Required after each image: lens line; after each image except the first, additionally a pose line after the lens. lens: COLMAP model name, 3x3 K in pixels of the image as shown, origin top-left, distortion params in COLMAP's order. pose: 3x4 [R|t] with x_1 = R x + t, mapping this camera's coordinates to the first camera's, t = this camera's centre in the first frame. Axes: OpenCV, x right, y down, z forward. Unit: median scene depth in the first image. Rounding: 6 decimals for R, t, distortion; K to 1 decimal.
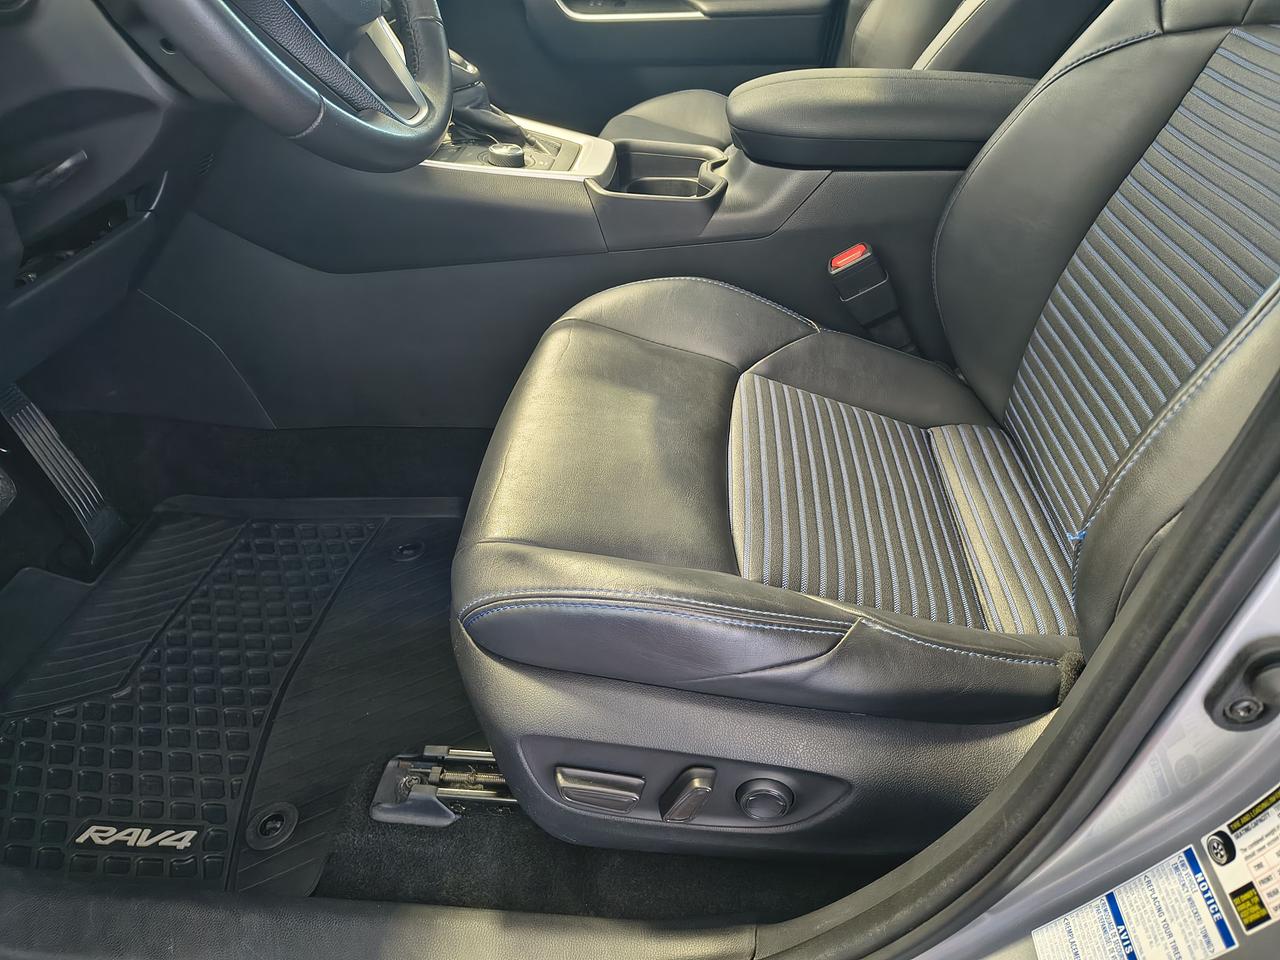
lens RADIAL K [[900.1, 0, 644.9], [0, 900.1, 458.0], [0, 0, 1]] dist [0.033732, -0.048967]
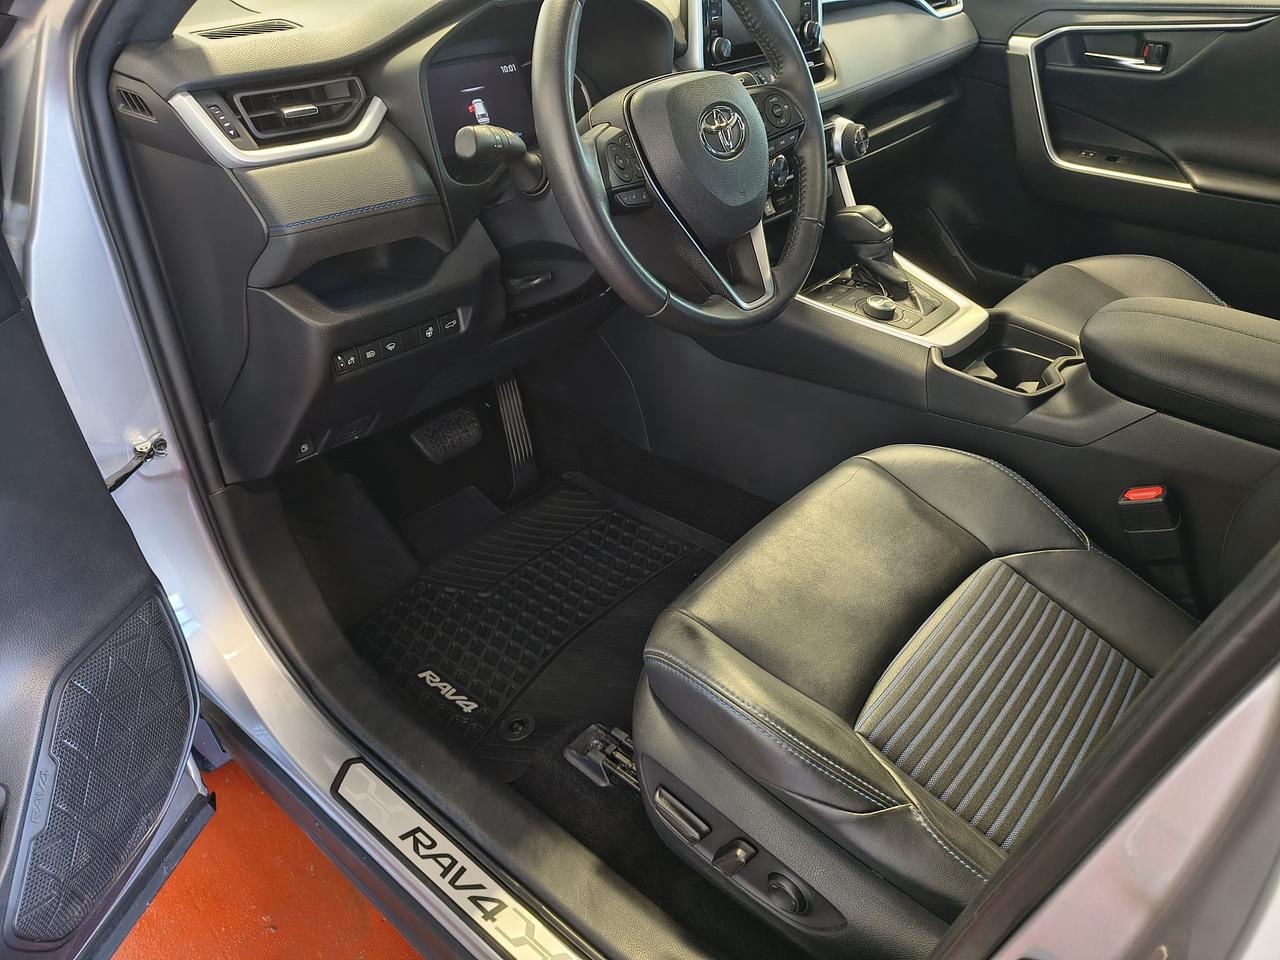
lens RADIAL K [[880.7, 0, 642.7], [0, 880.7, 463.2], [0, 0, 1]] dist [0.009363, 0.001979]
pose [[0.818964, 0.342309, -0.460567, 0.205608], [-0.348781, 0.934263, 0.074186, -0.128267], [0.455685, 0.099882, 0.884519, -0.151693]]
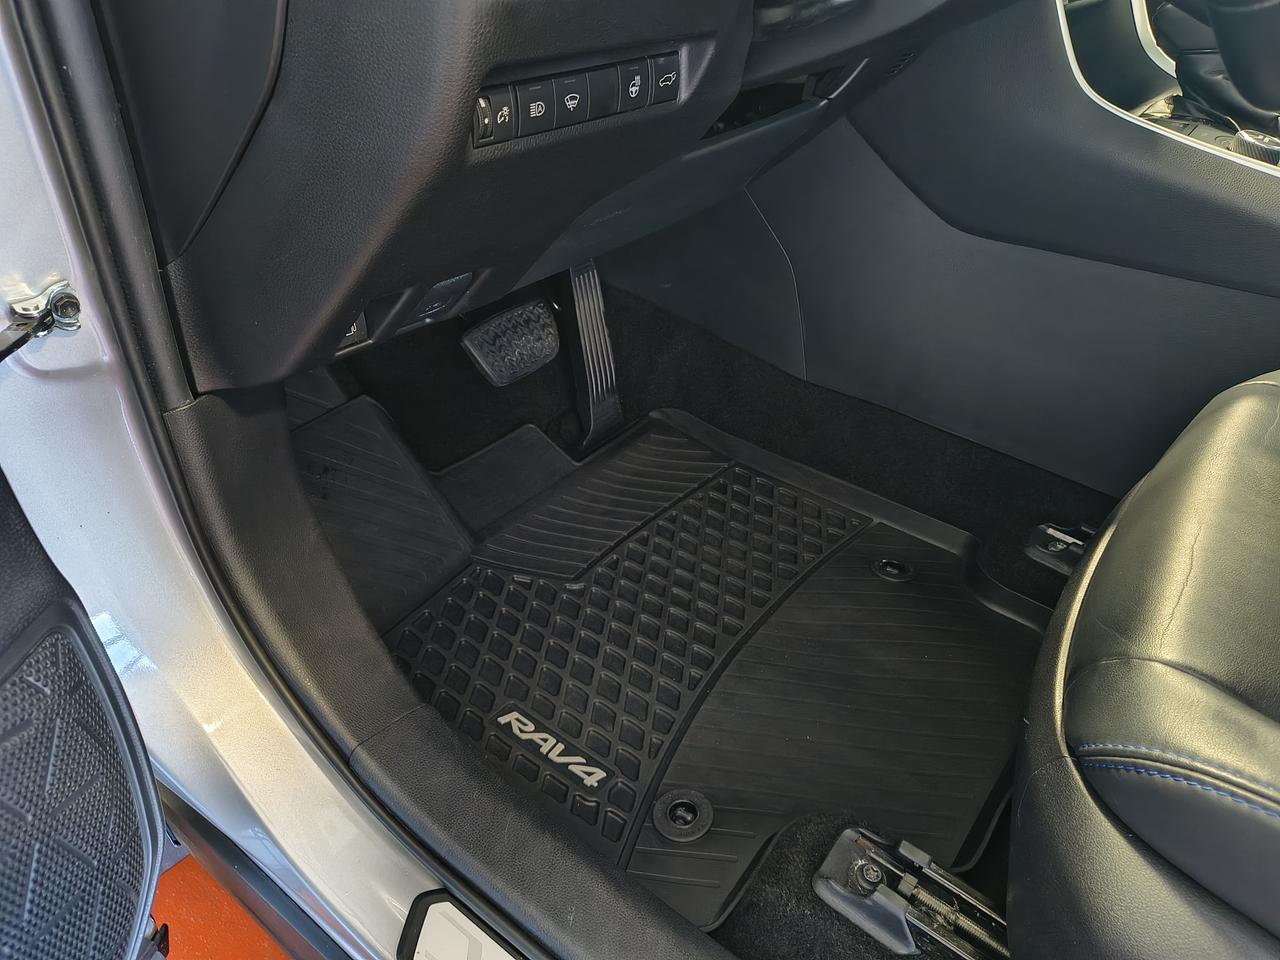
lens RADIAL K [[915.9, 0, 640.0], [0, 915.9, 480.0], [0, 0, 1]] dist [0.011570, 0.000263]
pose [[0.840442, 0.388077, -0.378224, -0.195514], [-0.376270, 0.920187, 0.108059, 0.025935], [0.389972, 0.051497, 0.919386, 0.130816]]
